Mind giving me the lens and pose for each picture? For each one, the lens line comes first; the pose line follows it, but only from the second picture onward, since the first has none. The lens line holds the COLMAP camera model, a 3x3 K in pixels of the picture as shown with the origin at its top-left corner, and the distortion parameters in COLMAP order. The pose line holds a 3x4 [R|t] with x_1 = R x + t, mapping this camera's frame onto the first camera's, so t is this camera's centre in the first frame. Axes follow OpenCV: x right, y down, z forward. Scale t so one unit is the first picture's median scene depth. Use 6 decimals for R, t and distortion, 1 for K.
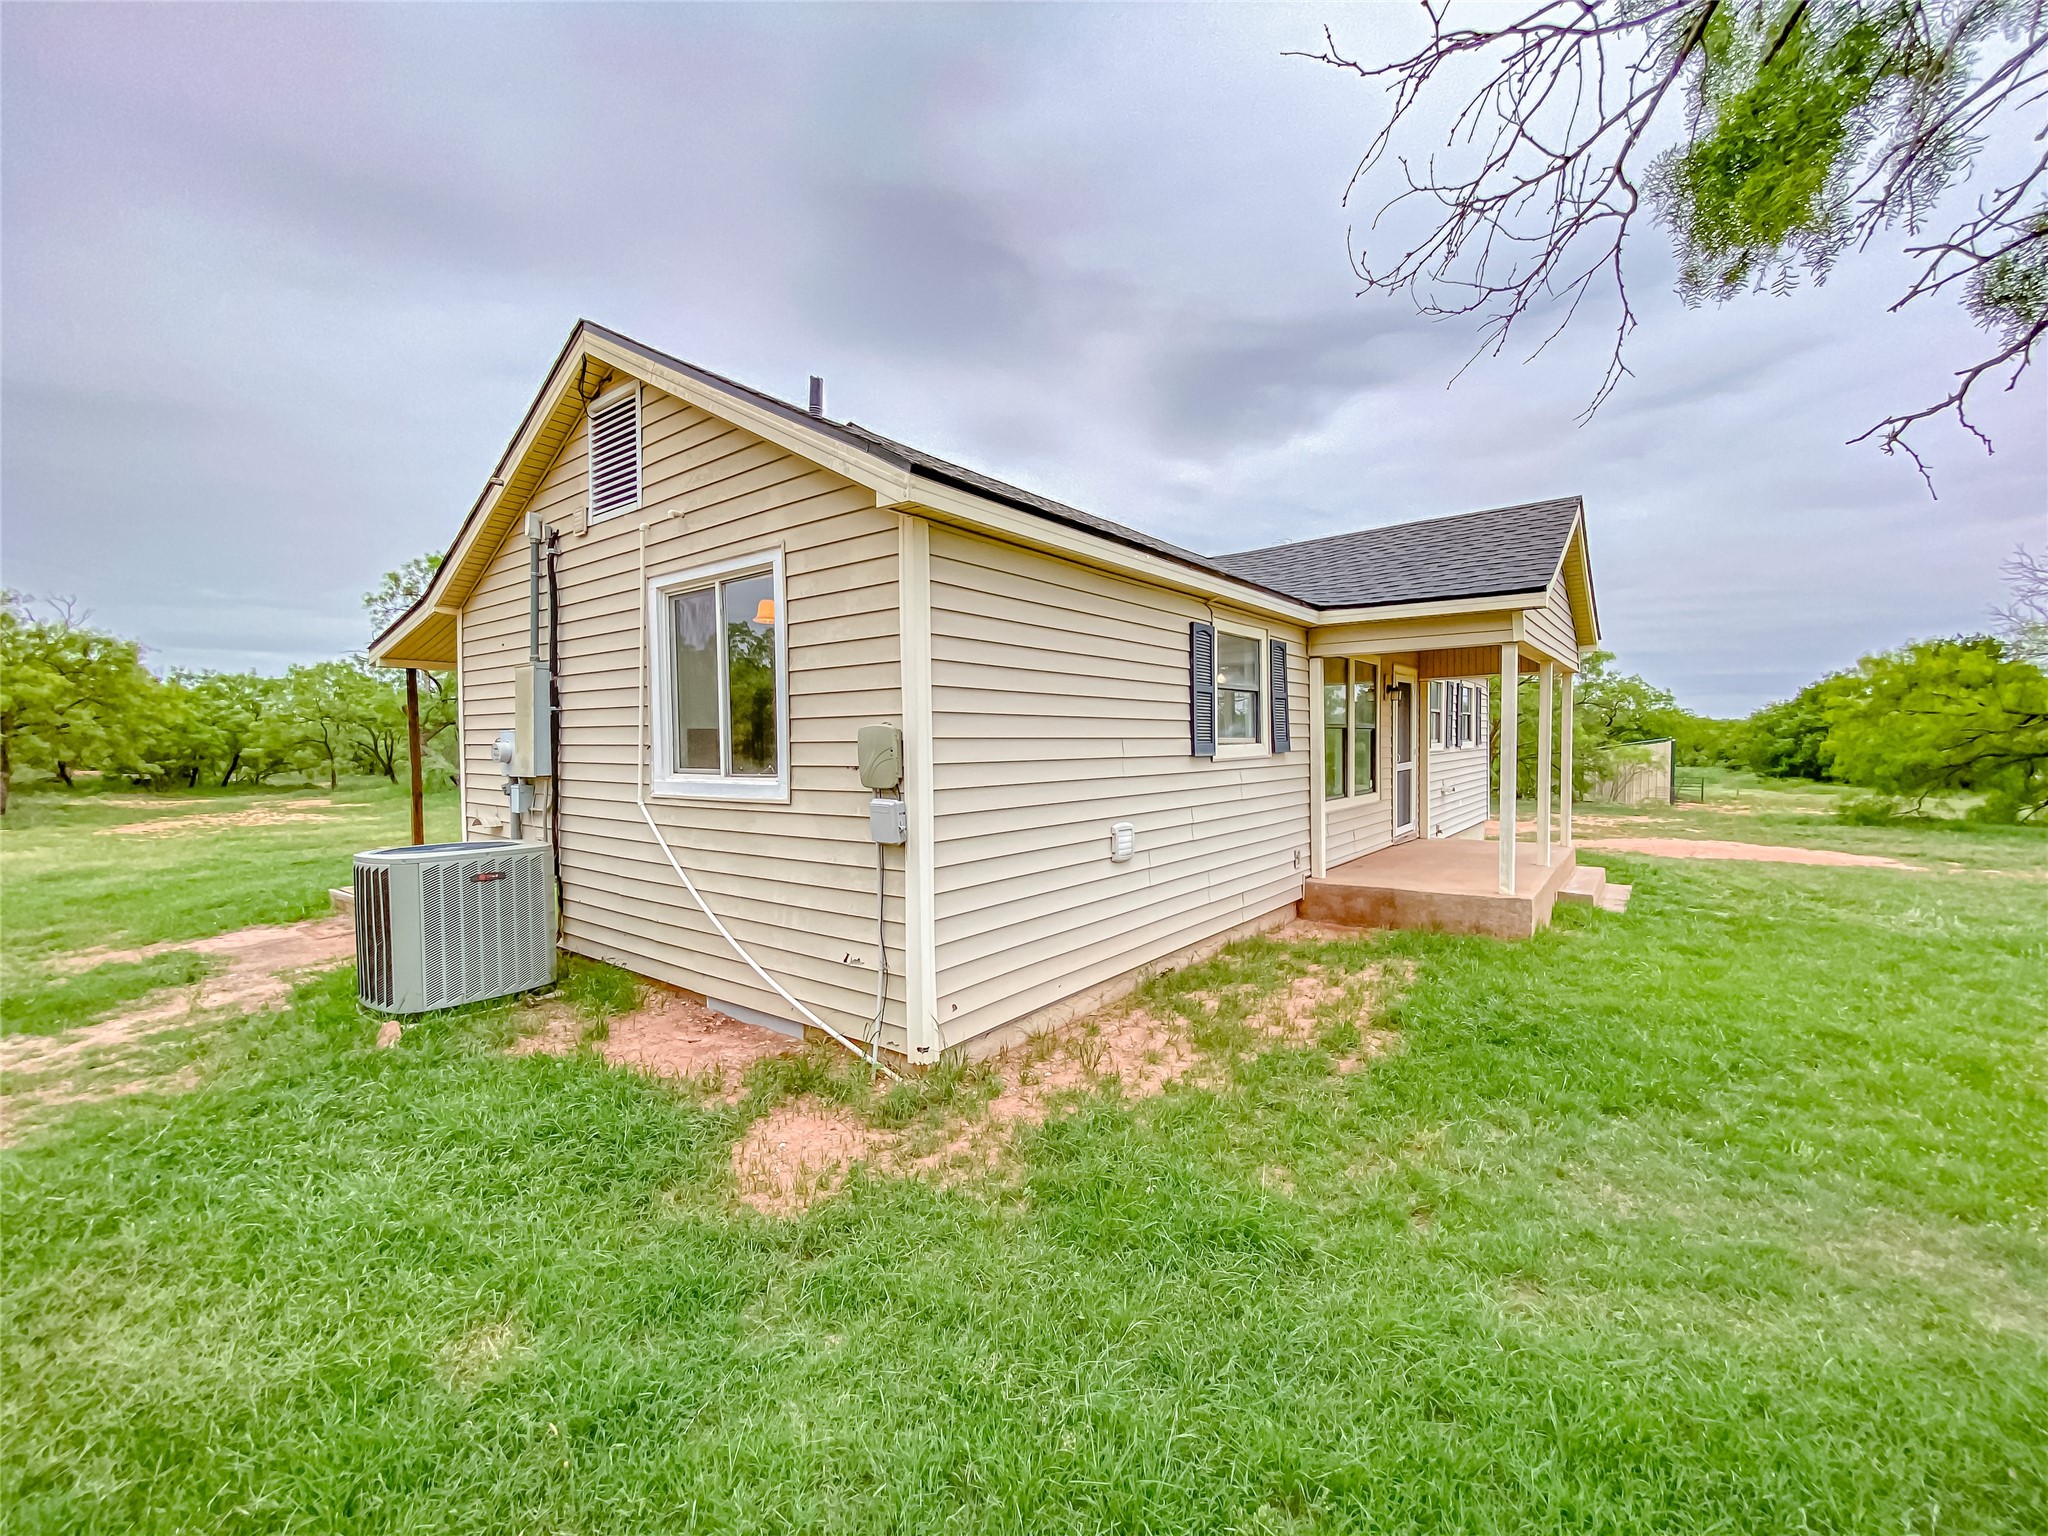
lens RADIAL K [[830.2, 0, 1025.8], [0, 830.2, 758.4], [0, 0, 1]] dist [-0.003679, -0.000590]
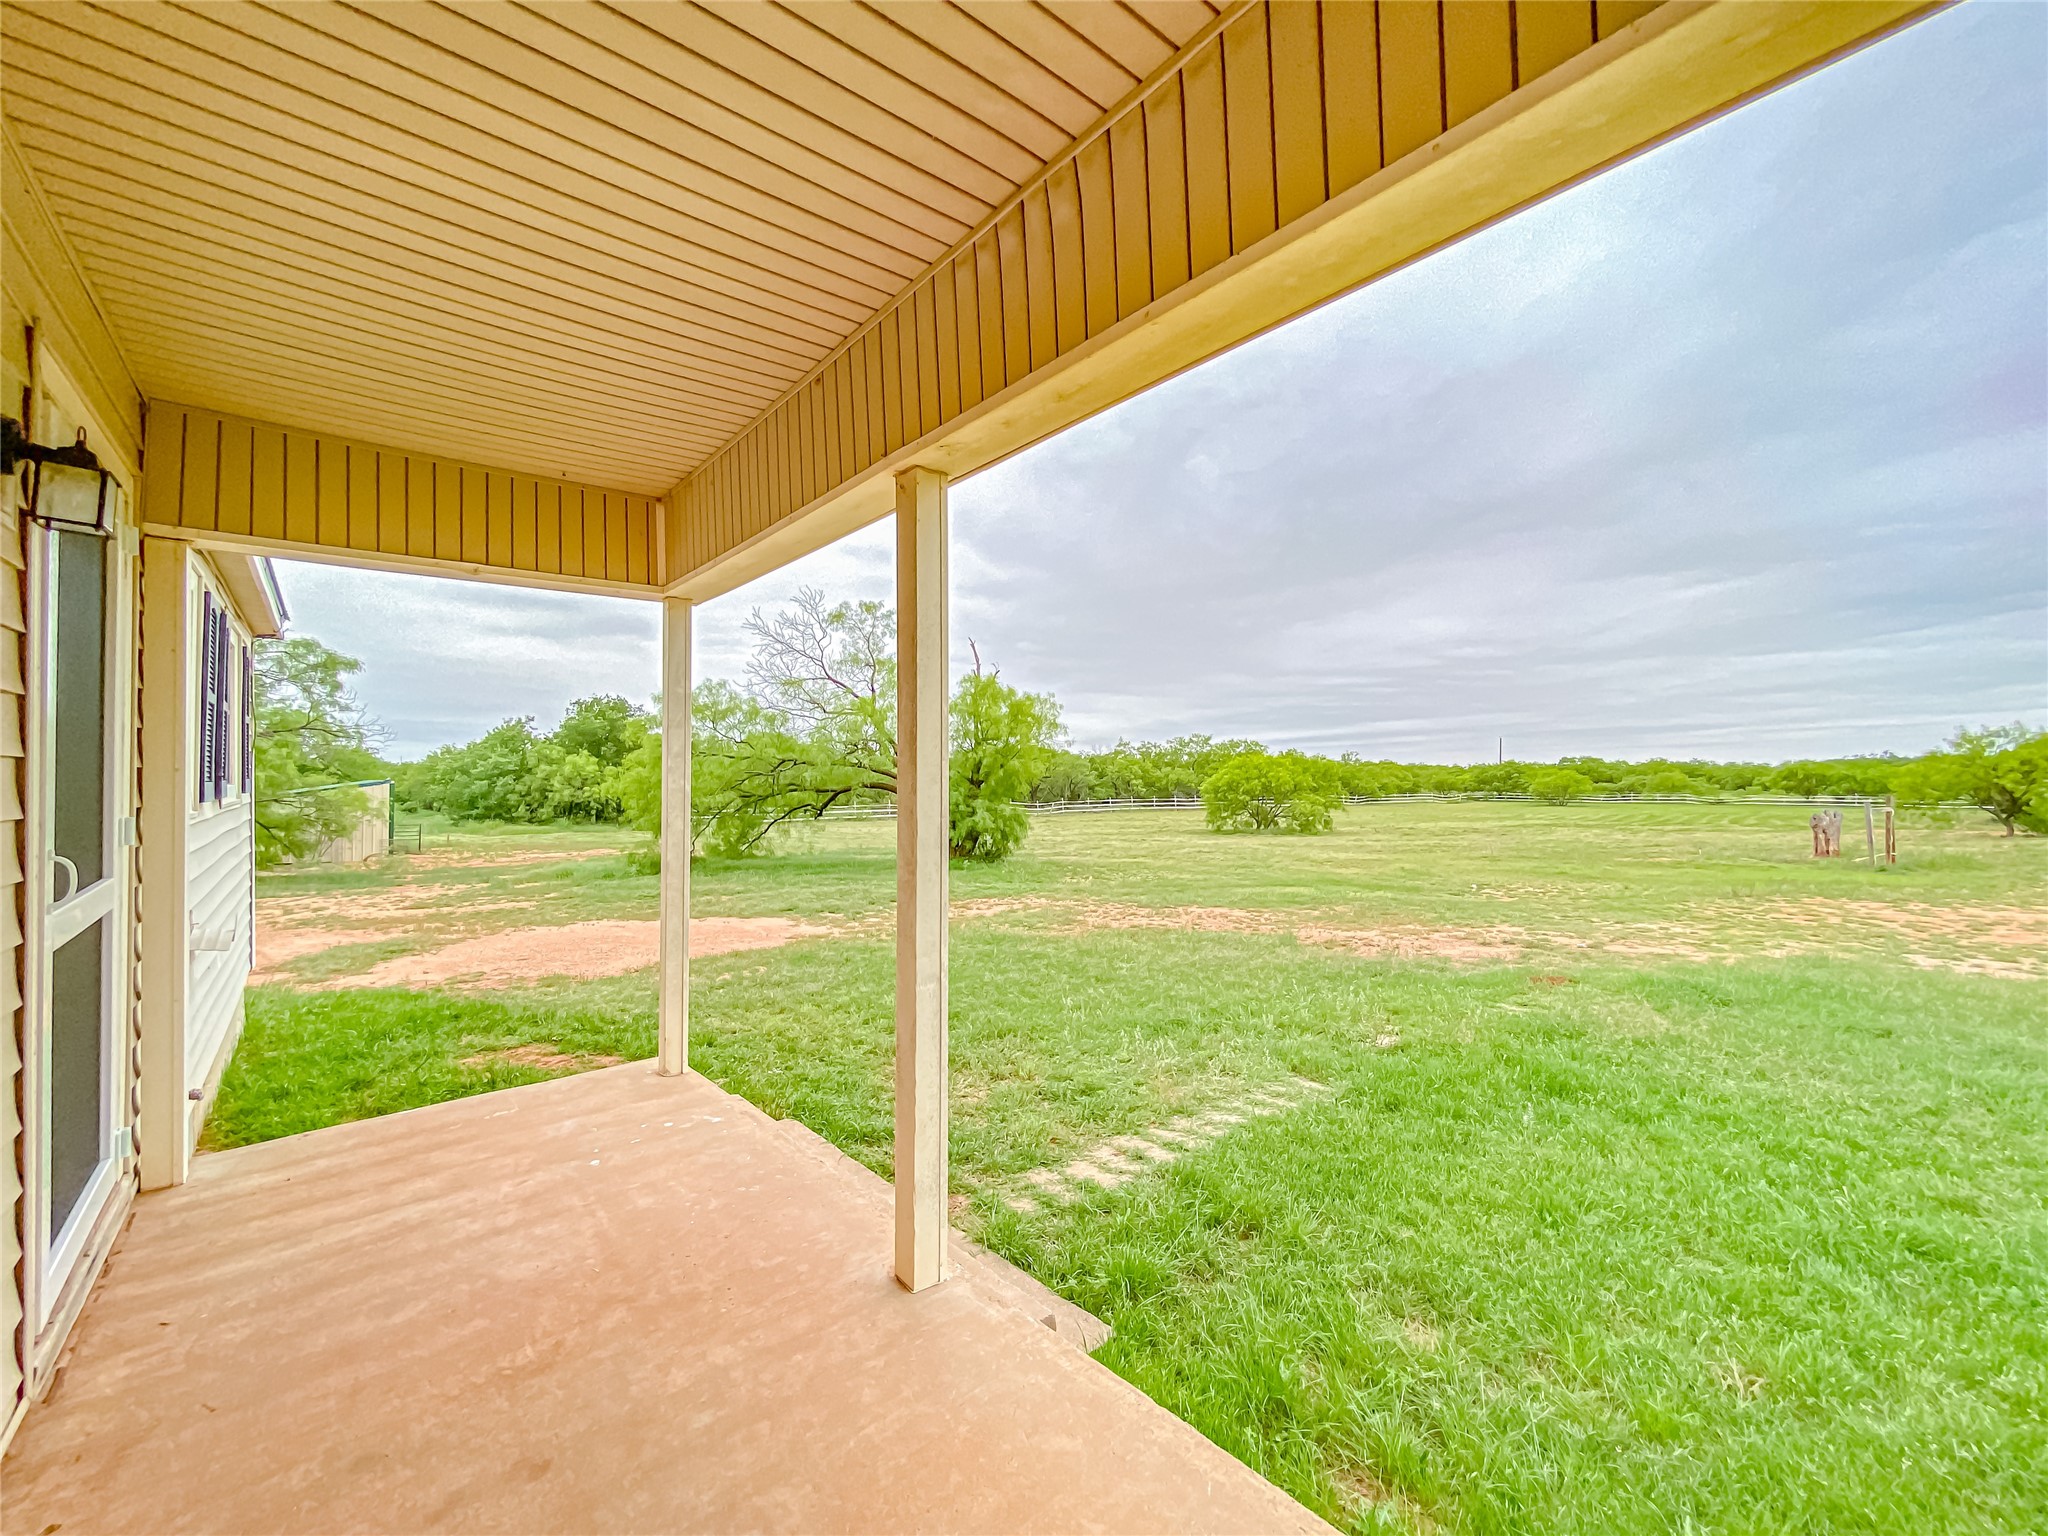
lens RADIAL K [[830.2, 0, 1021.4], [0, 830.2, 771.2], [0, 0, 1]] dist [-0.003679, -0.000590]
pose [[0.202978, 0.015272, 0.979064, 0.064661], [0.019976, 0.999606, -0.019734, -0.002833], [-0.978980, 0.023564, 0.202593, 0.152901]]
